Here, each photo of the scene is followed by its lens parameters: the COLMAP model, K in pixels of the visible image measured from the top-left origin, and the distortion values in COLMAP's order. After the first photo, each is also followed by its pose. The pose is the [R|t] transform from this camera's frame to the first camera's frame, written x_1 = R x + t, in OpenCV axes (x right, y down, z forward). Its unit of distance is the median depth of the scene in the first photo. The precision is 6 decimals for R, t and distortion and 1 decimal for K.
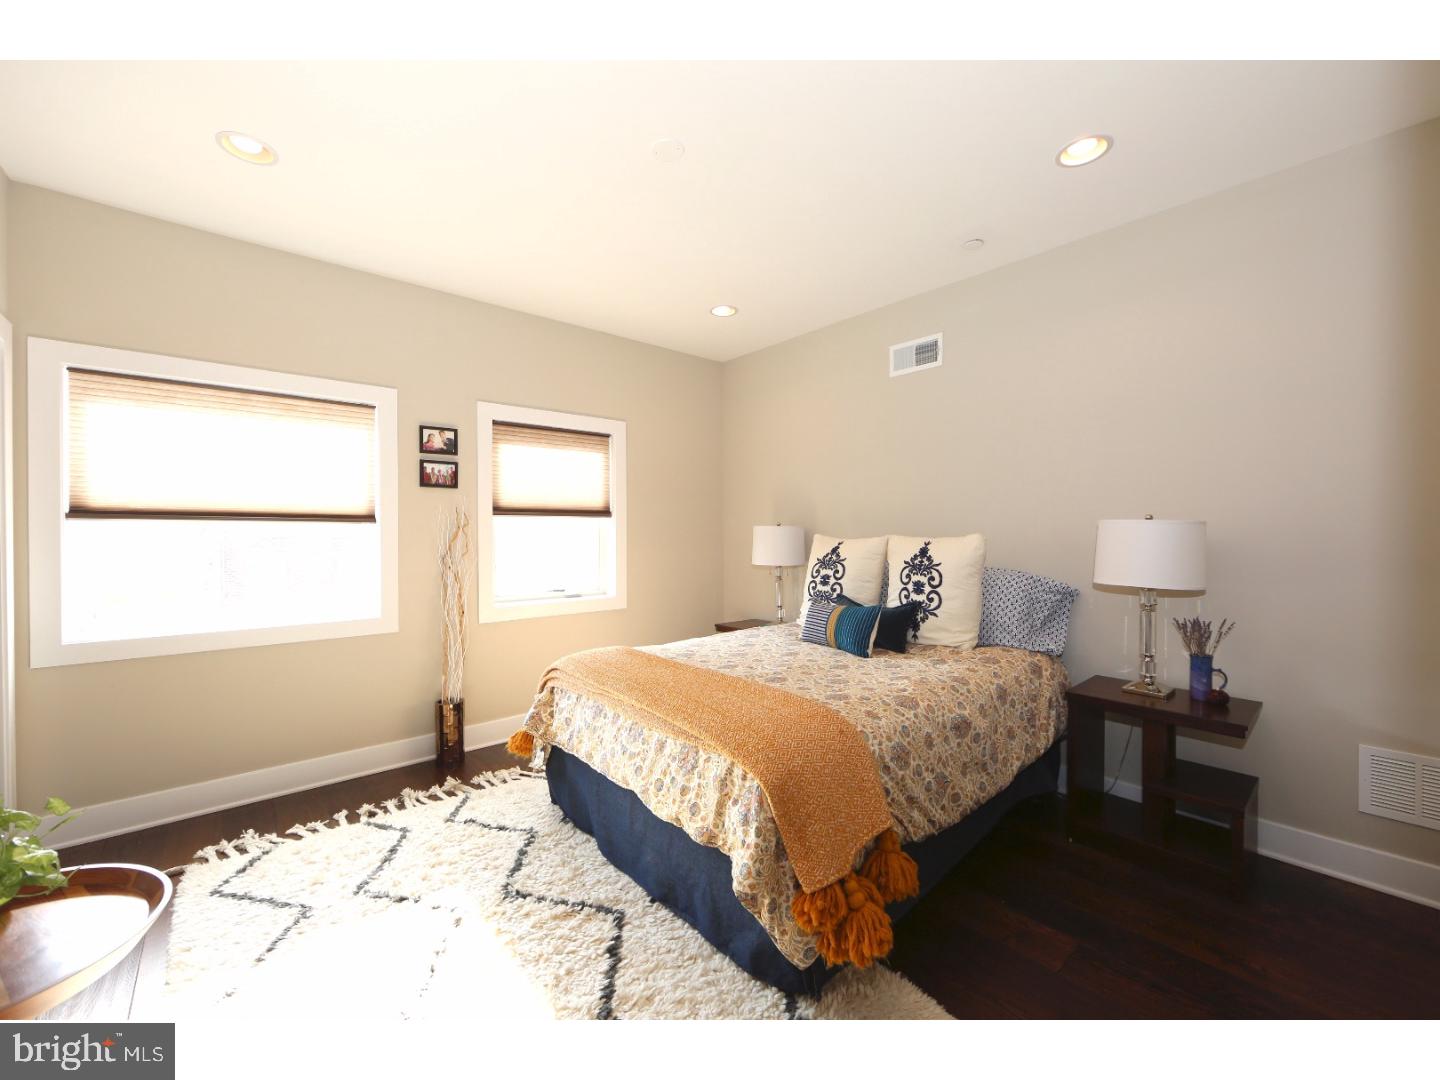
lens RADIAL K [[577.1, 0, 717.4], [0, 577.1, 539.0], [0, 0, 1]] dist [0.000175, 0.000031]
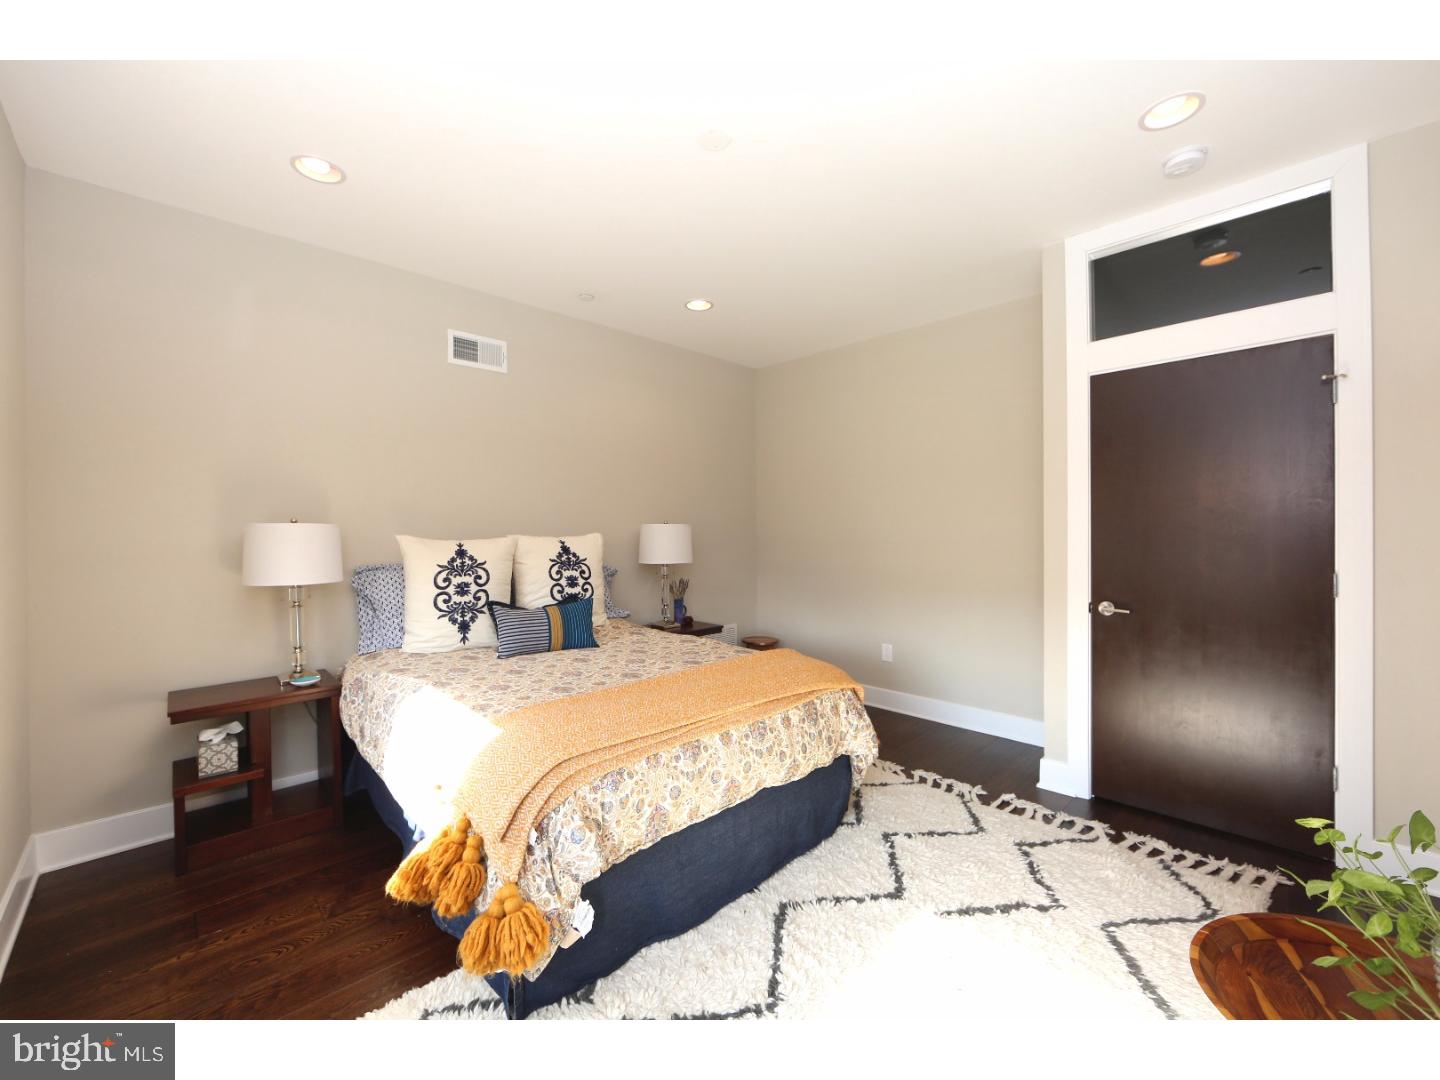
lens RADIAL K [[577.1, 0, 720.7], [0, 577.1, 536.2], [0, 0, 1]] dist [0.000175, 0.000031]
pose [[-0.030288, -0.018244, 0.999375, -0.697531], [0.011962, 0.999755, 0.018613, -0.019415], [-0.999470, 0.012518, -0.030063, 0.656609]]
